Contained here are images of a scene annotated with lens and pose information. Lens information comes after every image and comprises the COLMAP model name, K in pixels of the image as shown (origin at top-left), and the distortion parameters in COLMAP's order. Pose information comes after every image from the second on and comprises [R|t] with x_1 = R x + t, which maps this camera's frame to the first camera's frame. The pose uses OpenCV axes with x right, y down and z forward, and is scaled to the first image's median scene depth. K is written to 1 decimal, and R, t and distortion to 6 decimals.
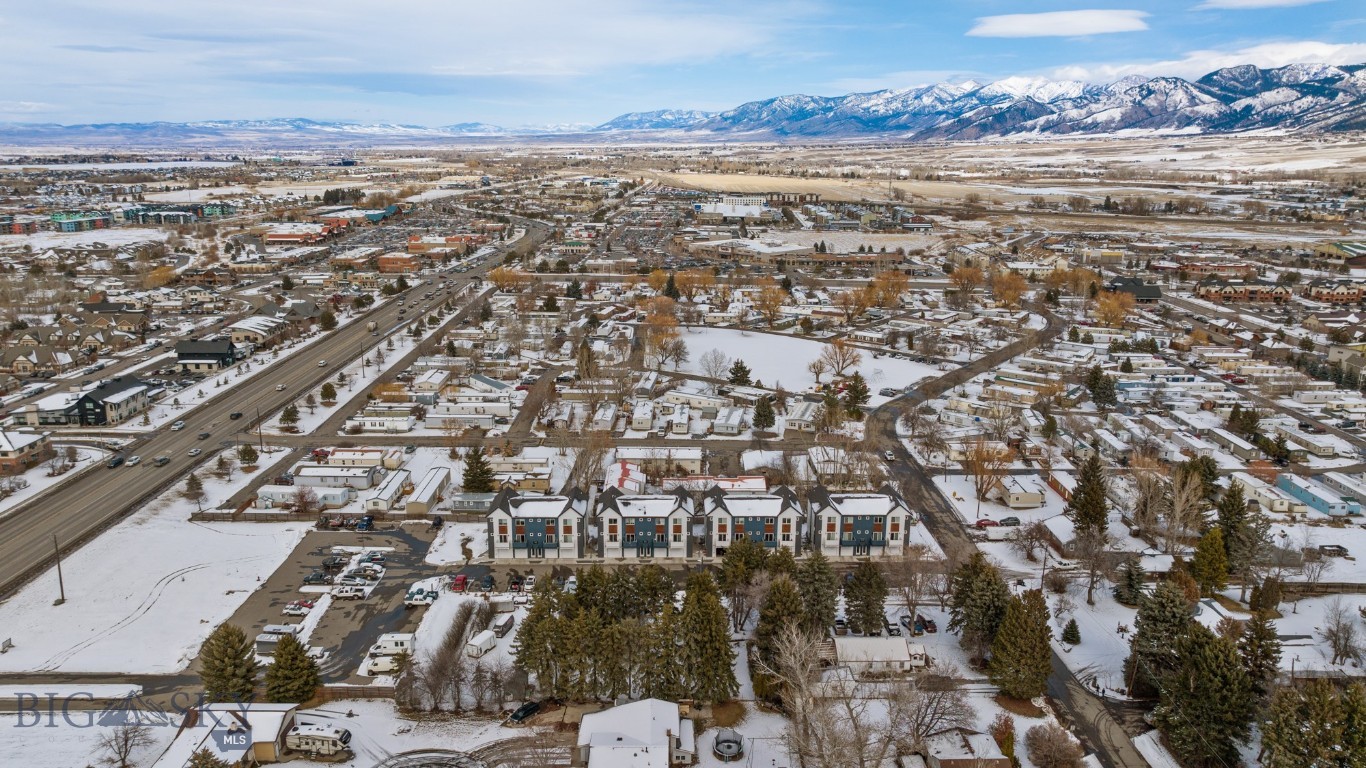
lens RADIAL K [[963.6, 0, 685.0], [0, 963.6, 376.5], [0, 0, 1]] dist [-0.043487, 0.050196]
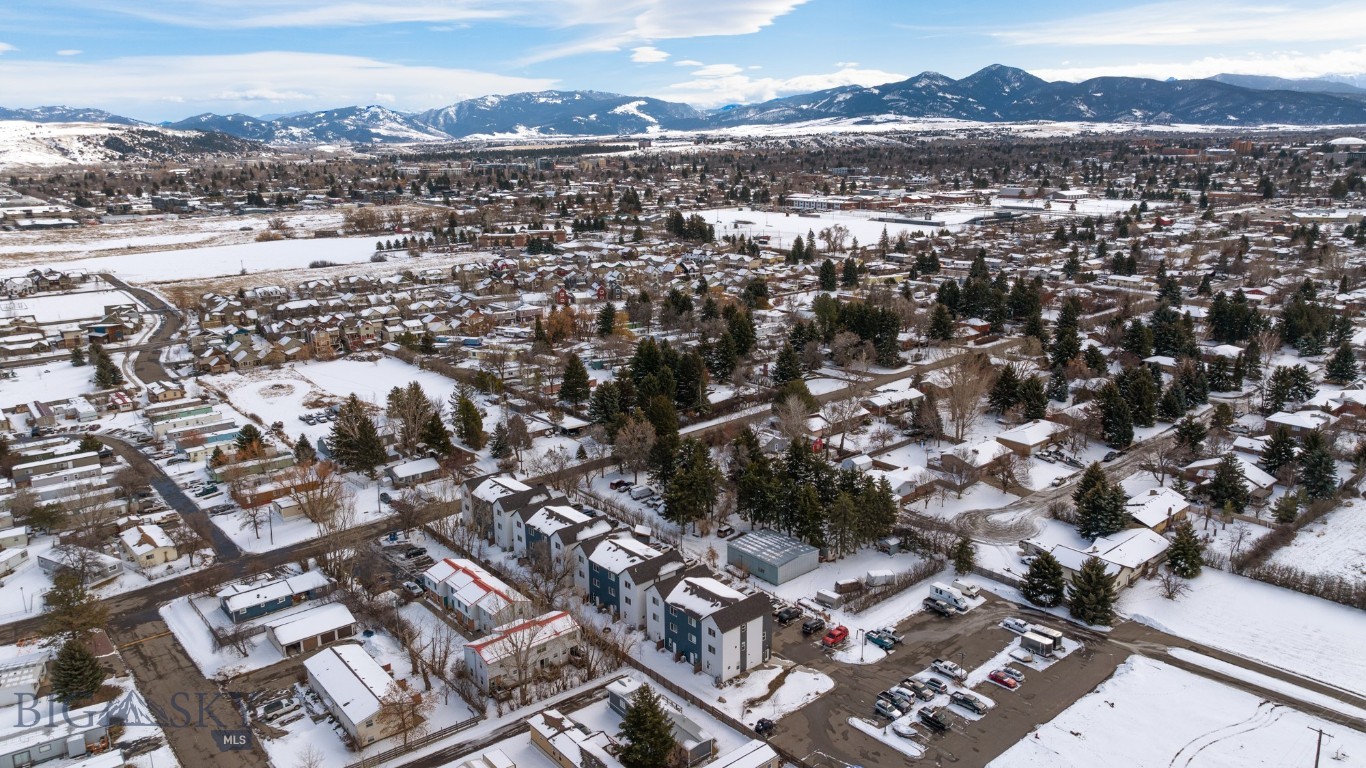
lens RADIAL K [[957.6, 0, 685.3], [0, 957.6, 383.7], [0, 0, 1]] dist [-0.040241, 0.036403]
pose [[-0.647333, -0.191329, 0.737803, -0.467485], [0.185328, 0.899422, 0.395844, -0.236330], [-0.739333, 0.392979, -0.546767, 0.921754]]
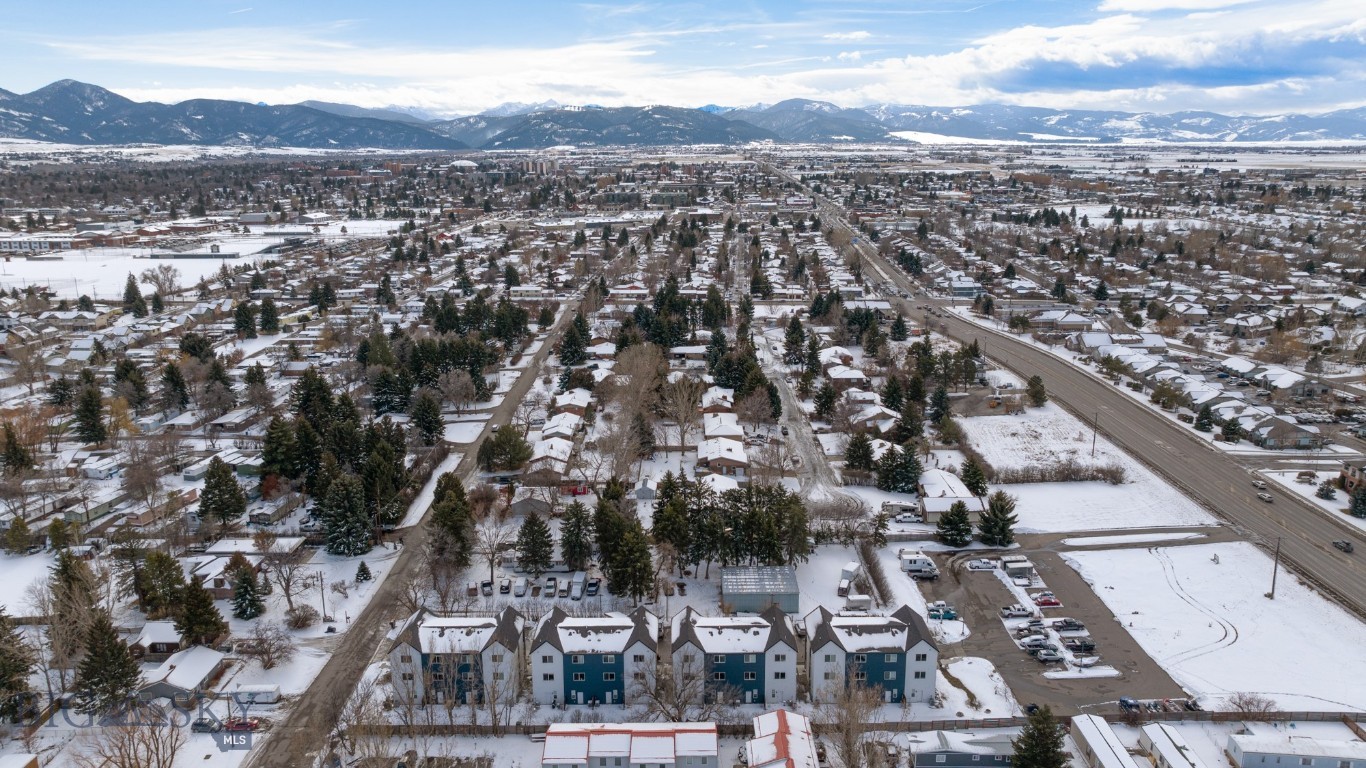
lens RADIAL K [[967.3, 0, 686.4], [0, 967.3, 383.8], [0, 0, 1]] dist [-0.037024, 0.027709]
pose [[-0.999993, -0.002220, 0.003027, -0.002724], [-0.000596, 0.890125, 0.455717, -0.269173], [-0.003707, 0.455712, -0.890120, 1.068586]]
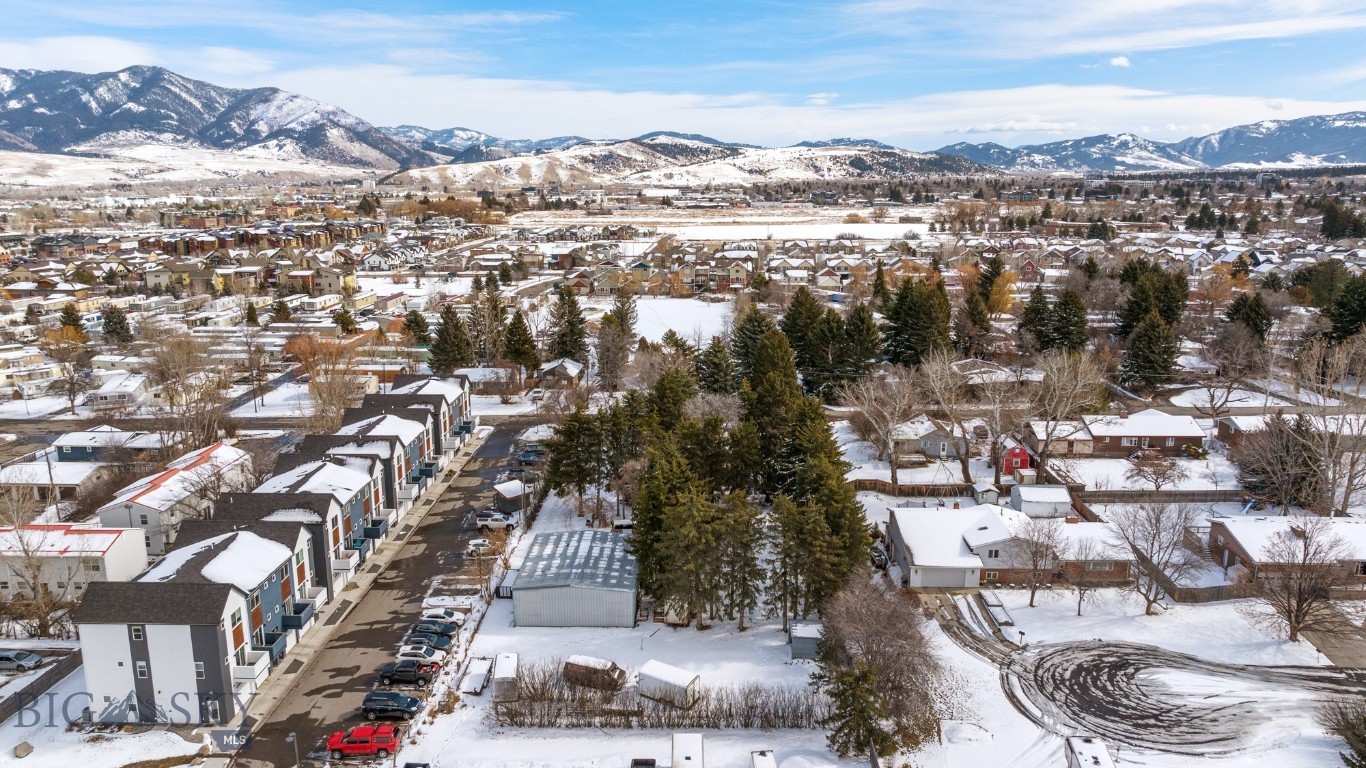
lens RADIAL K [[957.6, 0, 685.3], [0, 957.6, 383.7], [0, 0, 1]] dist [-0.040241, 0.036403]
pose [[0.032322, -0.220599, 0.974829, -0.361775], [0.240871, 0.948310, 0.206612, 0.011514], [-0.970019, 0.228130, 0.083788, 0.488348]]
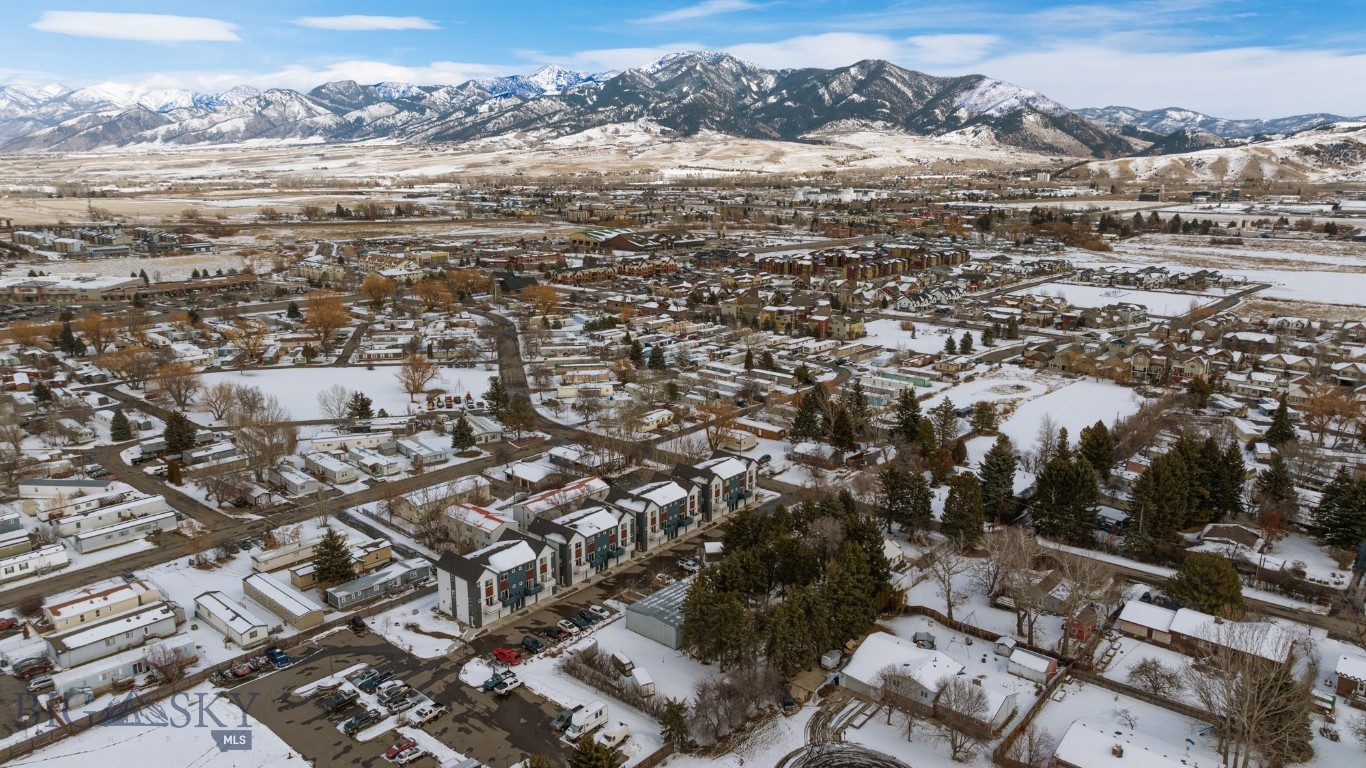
lens RADIAL K [[957.6, 0, 685.3], [0, 957.6, 383.7], [0, 0, 1]] dist [-0.040241, 0.036403]
pose [[0.660992, -0.180465, 0.728369, -0.442861], [0.181211, 0.980311, 0.078439, -0.044089], [-0.728184, 0.080141, 0.680680, 0.157247]]
